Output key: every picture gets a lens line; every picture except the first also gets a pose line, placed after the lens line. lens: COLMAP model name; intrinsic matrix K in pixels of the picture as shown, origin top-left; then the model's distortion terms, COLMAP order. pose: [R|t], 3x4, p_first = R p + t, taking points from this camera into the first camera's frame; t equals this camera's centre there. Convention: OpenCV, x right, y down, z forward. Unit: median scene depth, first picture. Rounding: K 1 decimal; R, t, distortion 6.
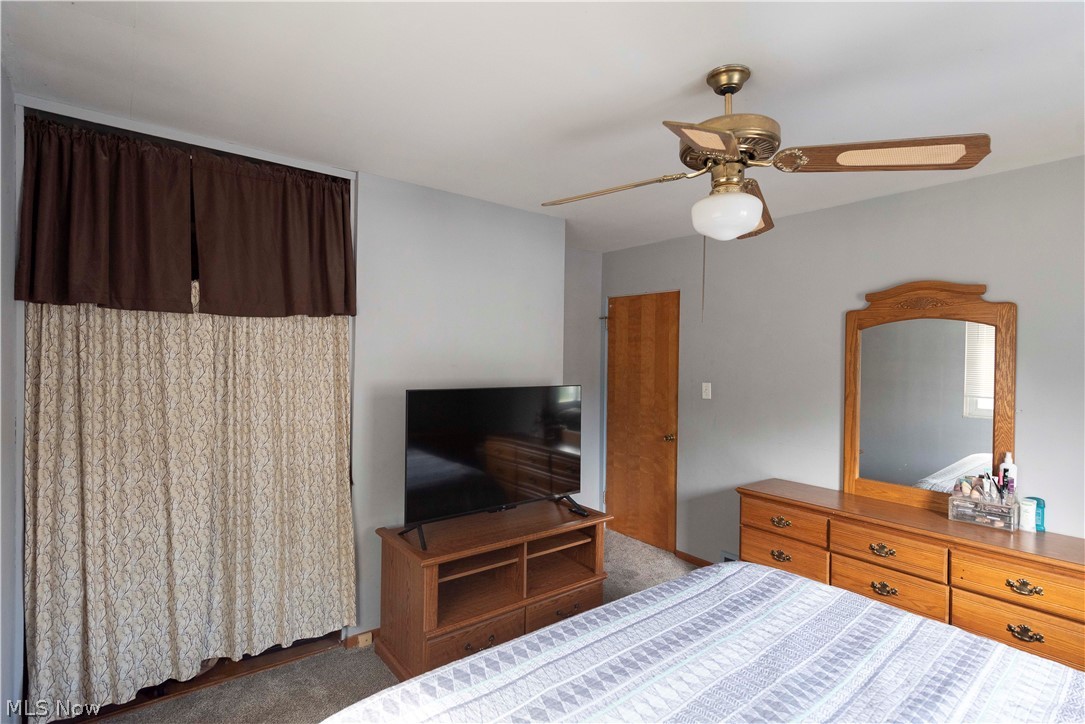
lens RADIAL K [[527.6, 0, 542.5], [0, 527.6, 362.0], [0, 0, 1]] dist [0.001816, 0.000068]
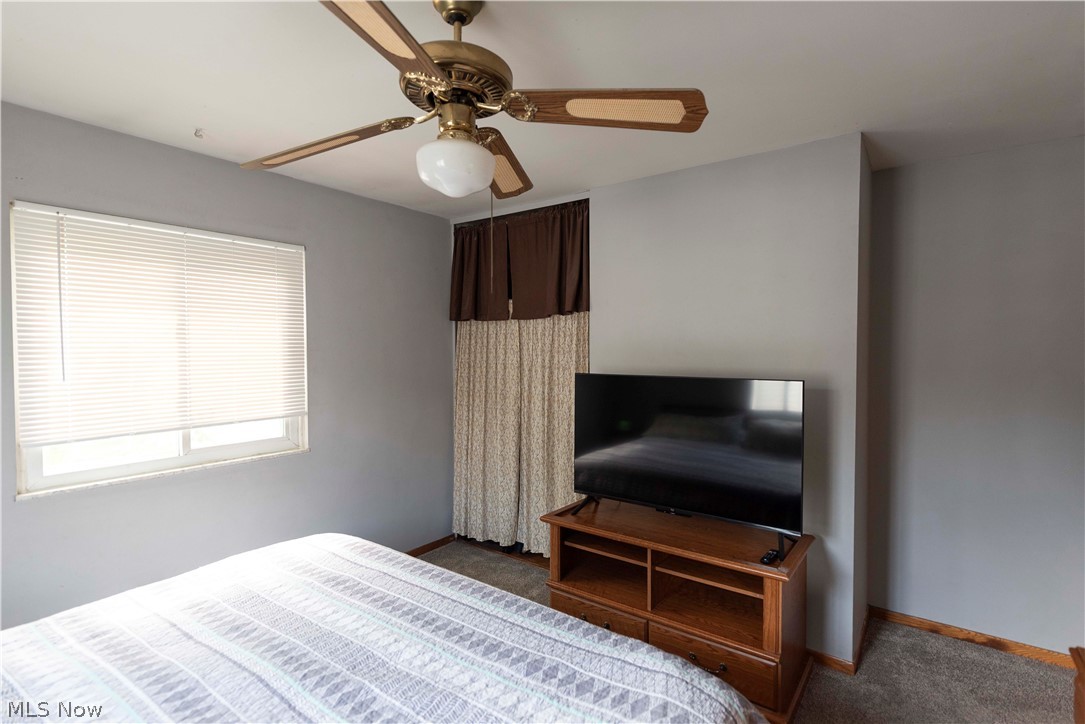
lens RADIAL K [[527.6, 0, 542.5], [0, 527.6, 362.0], [0, 0, 1]] dist [0.001816, 0.000068]
pose [[0.270272, 0.013044, -0.962696, 0.899895], [-0.011829, 0.999878, 0.010226, 0.017654], [0.962711, 0.008624, 0.270393, 0.665234]]
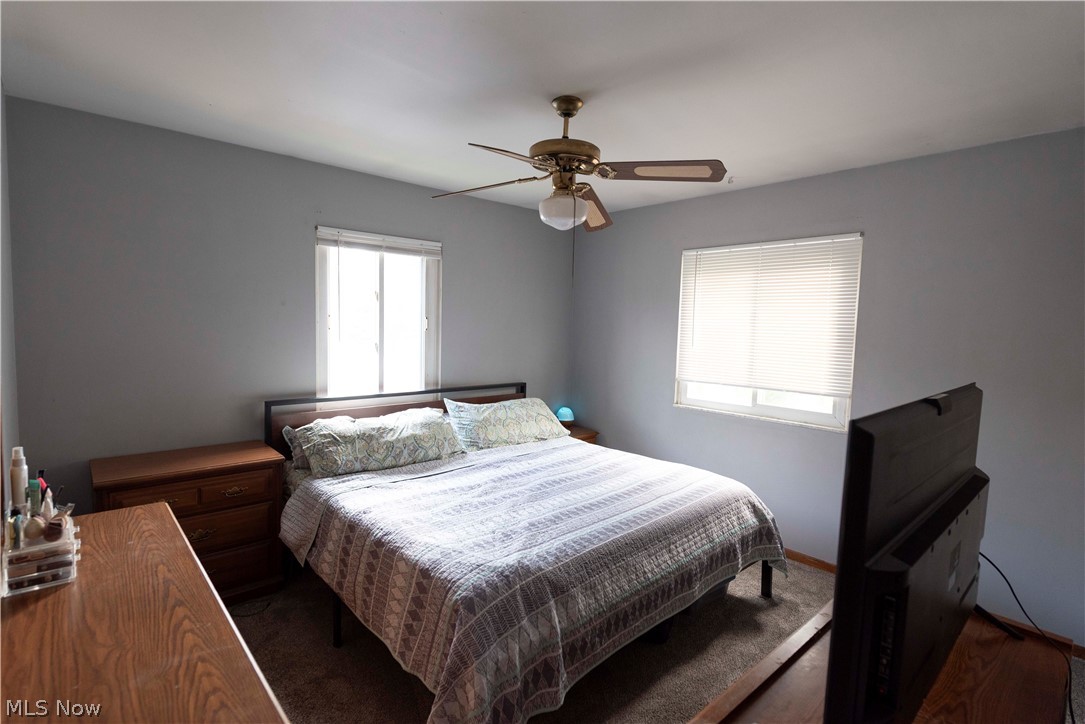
lens RADIAL K [[527.6, 0, 542.5], [0, 527.6, 362.0], [0, 0, 1]] dist [0.001816, 0.000068]
pose [[-0.996772, -0.032074, -0.073601, 0.359193], [-0.038571, 0.995319, 0.088614, -0.012657], [0.070414, 0.091167, -0.993343, 1.759360]]
